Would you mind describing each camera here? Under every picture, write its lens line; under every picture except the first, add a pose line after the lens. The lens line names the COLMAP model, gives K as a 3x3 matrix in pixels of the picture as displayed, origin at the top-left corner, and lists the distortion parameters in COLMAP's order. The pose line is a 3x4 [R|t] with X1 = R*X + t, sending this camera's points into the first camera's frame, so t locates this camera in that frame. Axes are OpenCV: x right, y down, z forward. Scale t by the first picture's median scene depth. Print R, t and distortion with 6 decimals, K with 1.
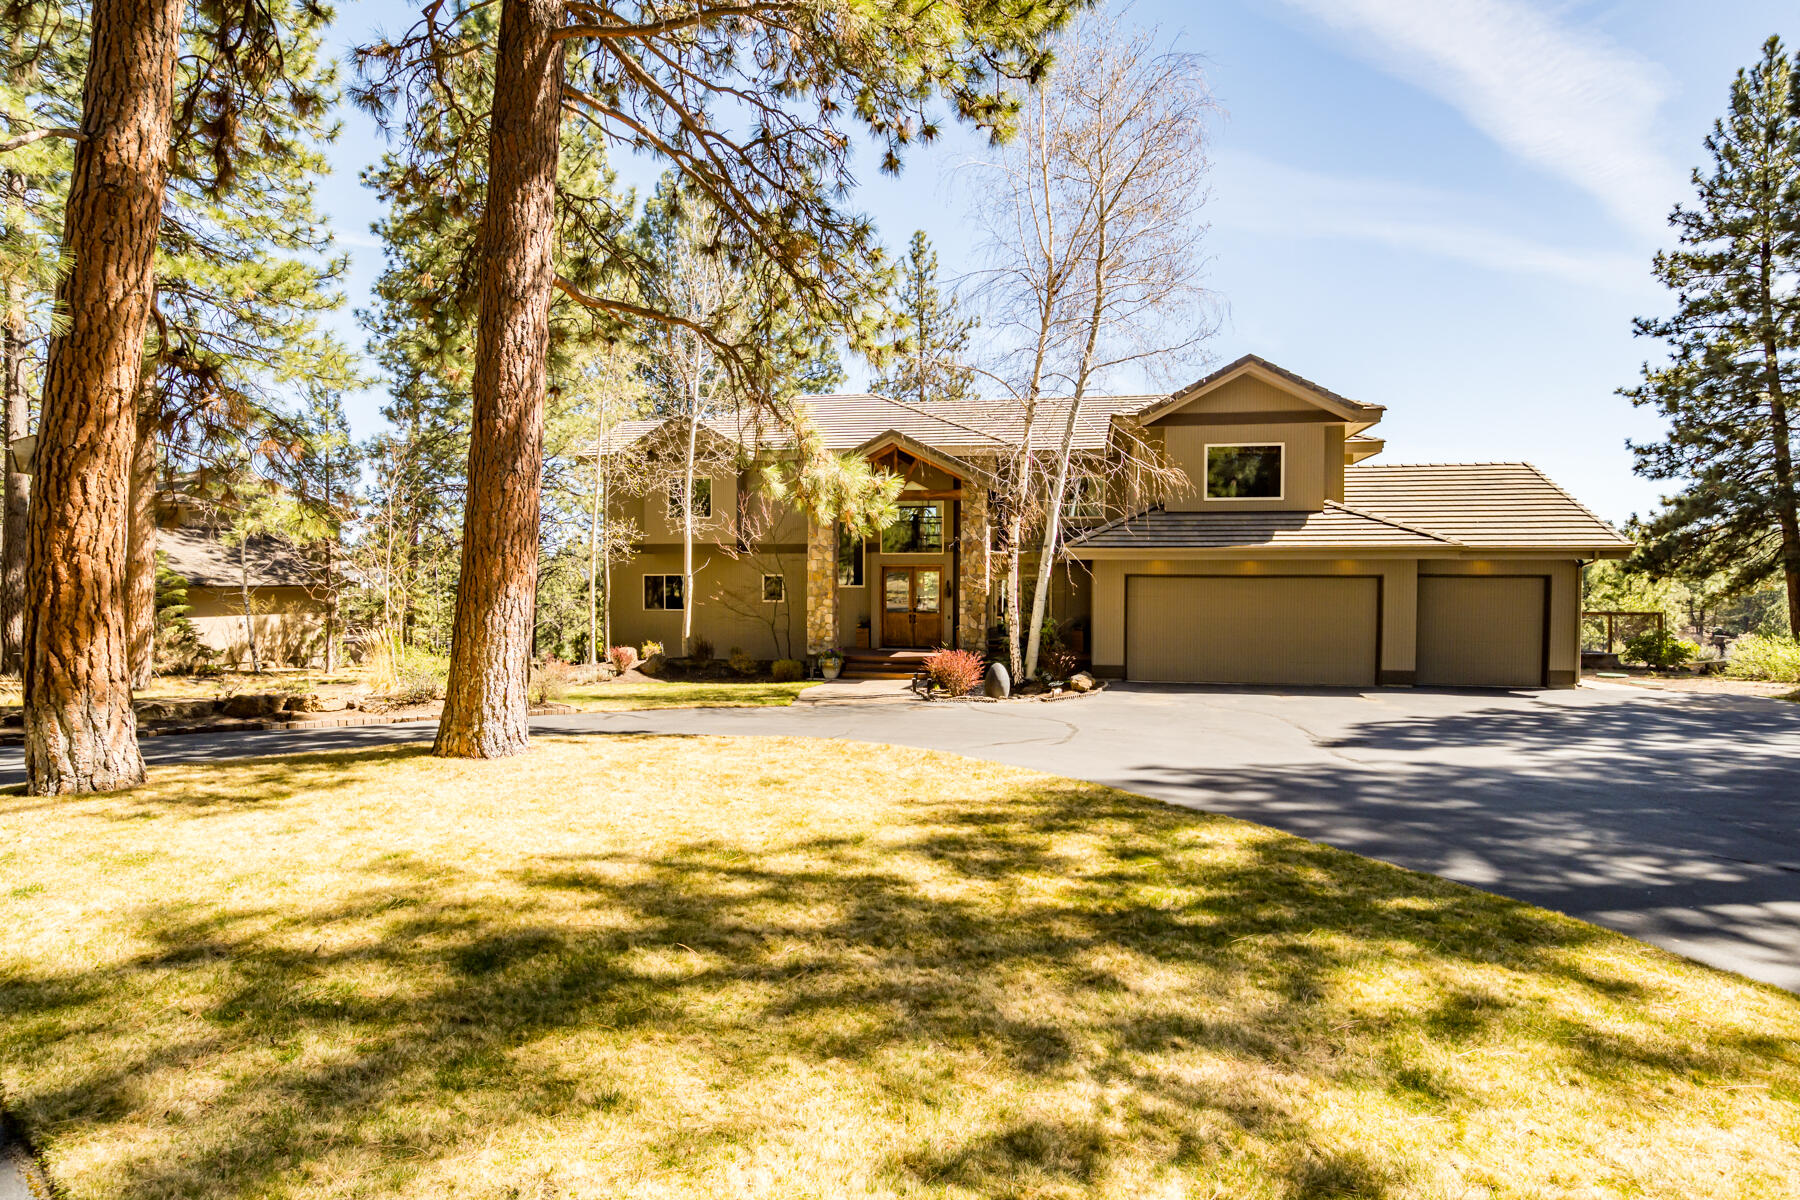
lens RADIAL K [[924.7, 0, 894.6], [0, 924.7, 590.5], [0, 0, 1]] dist [-0.016068, 0.000764]
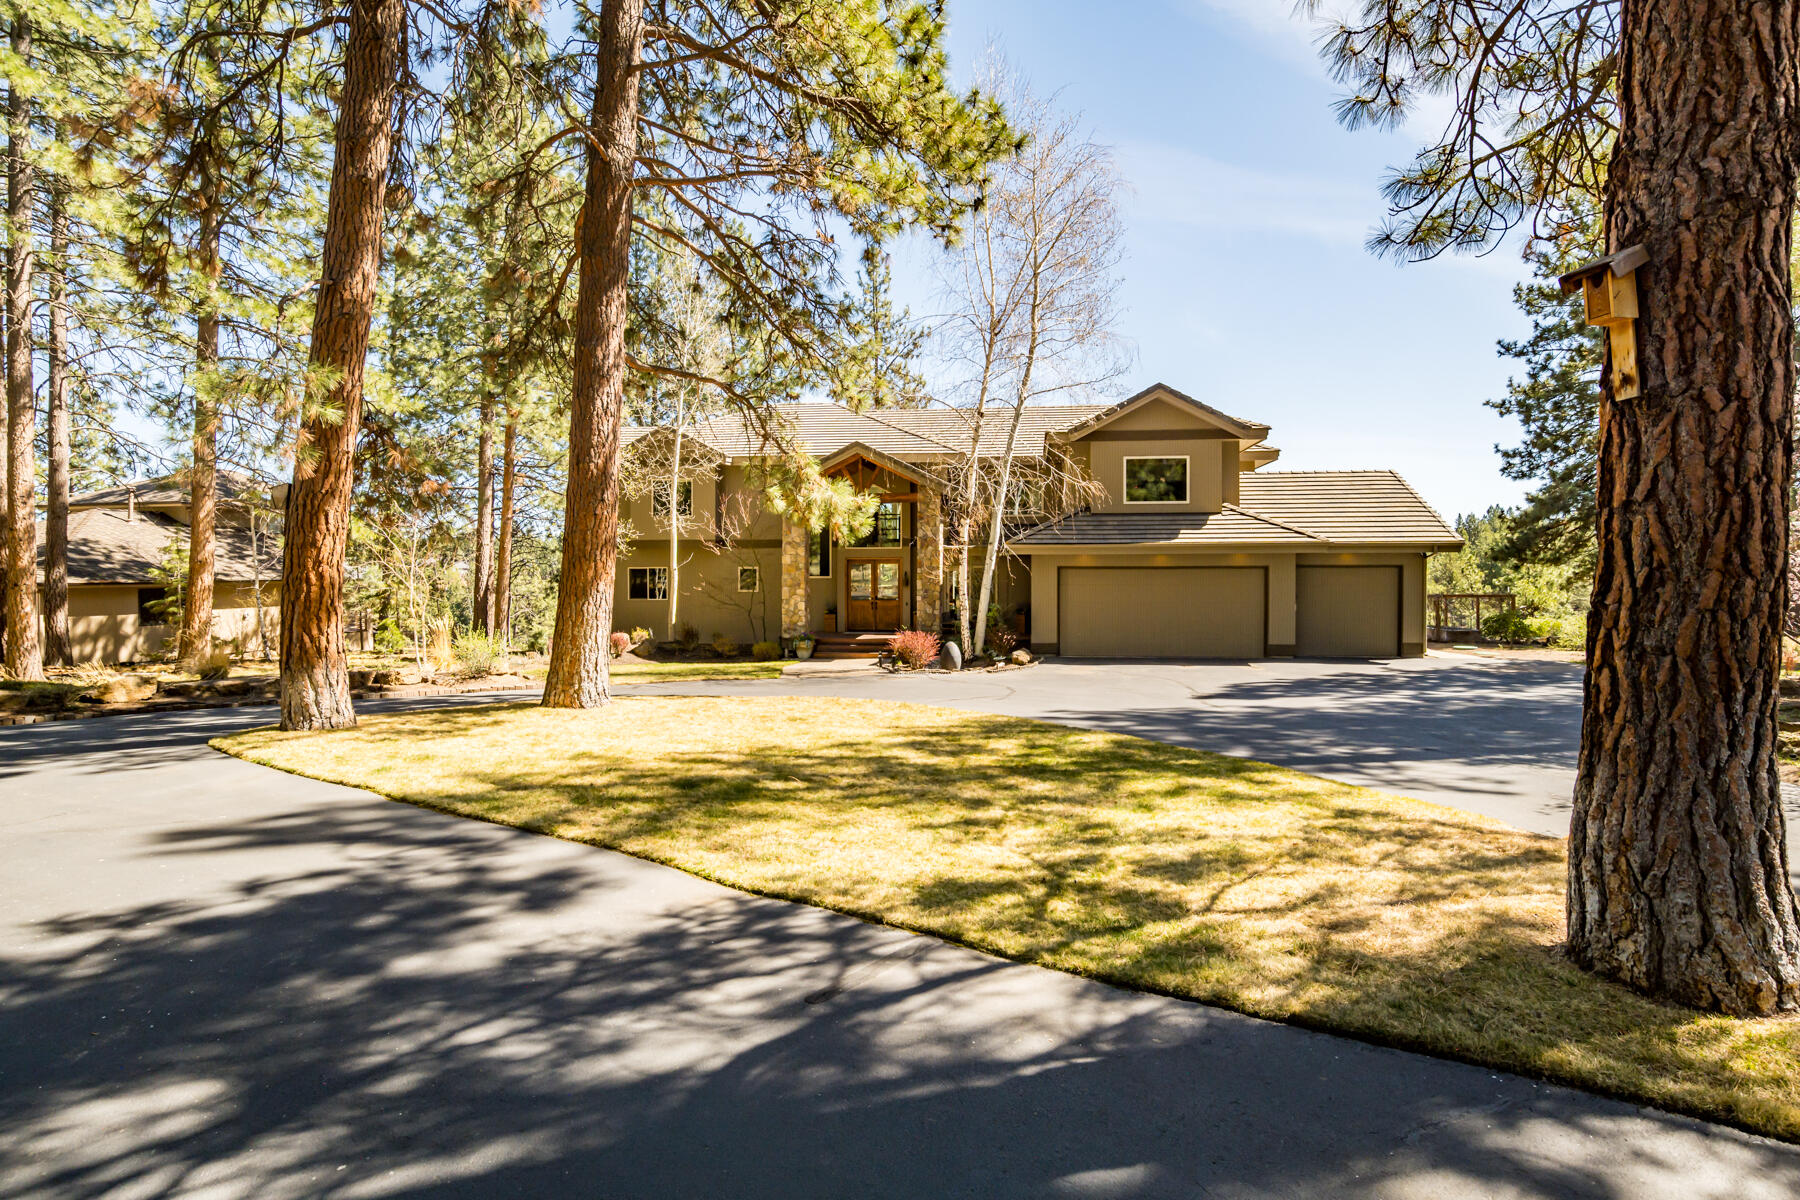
lens RADIAL K [[924.7, 0, 848.9], [0, 924.7, 587.2], [0, 0, 1]] dist [-0.016068, 0.000764]
pose [[0.999957, -0.008265, 0.004298, -0.027706], [0.008222, 0.999917, 0.009924, -0.005625], [-0.004380, -0.009889, 0.999942, -0.215470]]
